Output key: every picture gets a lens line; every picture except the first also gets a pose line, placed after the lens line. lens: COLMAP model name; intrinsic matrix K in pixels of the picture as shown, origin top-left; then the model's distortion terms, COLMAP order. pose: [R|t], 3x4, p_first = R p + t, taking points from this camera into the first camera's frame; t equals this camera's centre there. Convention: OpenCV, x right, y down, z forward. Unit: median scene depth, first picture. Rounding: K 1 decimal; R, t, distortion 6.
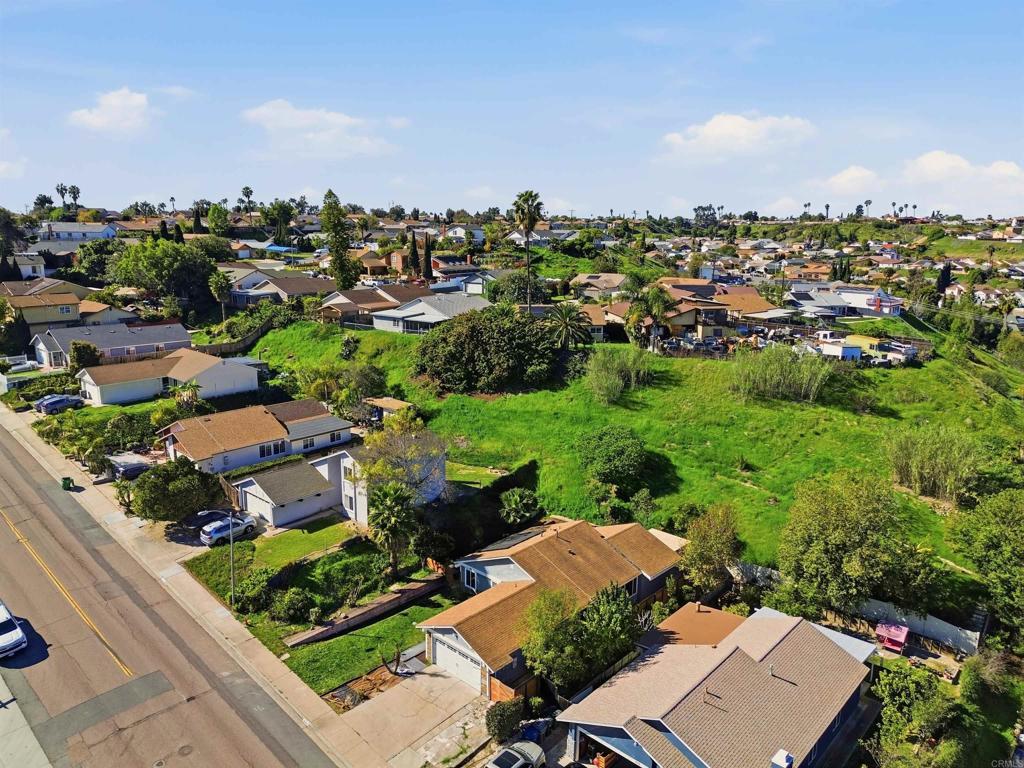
lens RADIAL K [[720.2, 0, 512.0], [0, 720.2, 384.0], [0, 0, 1]] dist [0.072338, -0.067827]
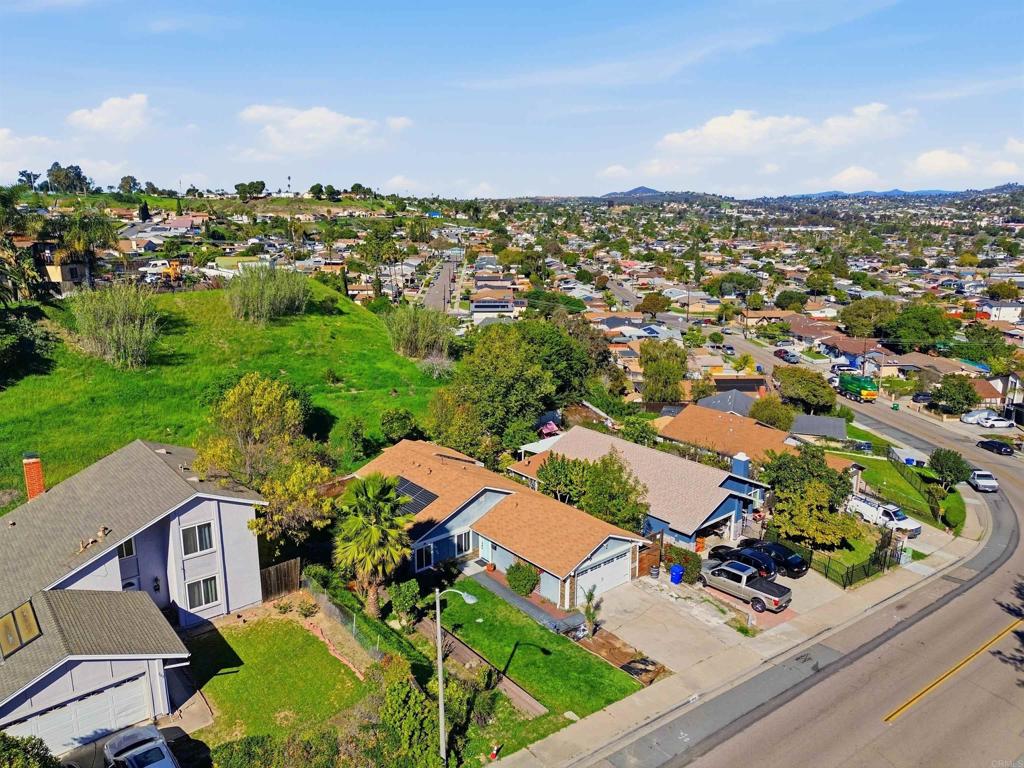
lens RADIAL K [[720.2, 0, 512.0], [0, 720.2, 384.0], [0, 0, 1]] dist [0.072338, -0.067827]
pose [[0.125570, -0.240951, 0.962380, -0.546844], [0.208219, 0.954853, 0.211898, -0.034179], [-0.969988, 0.173778, 0.170071, 0.561386]]
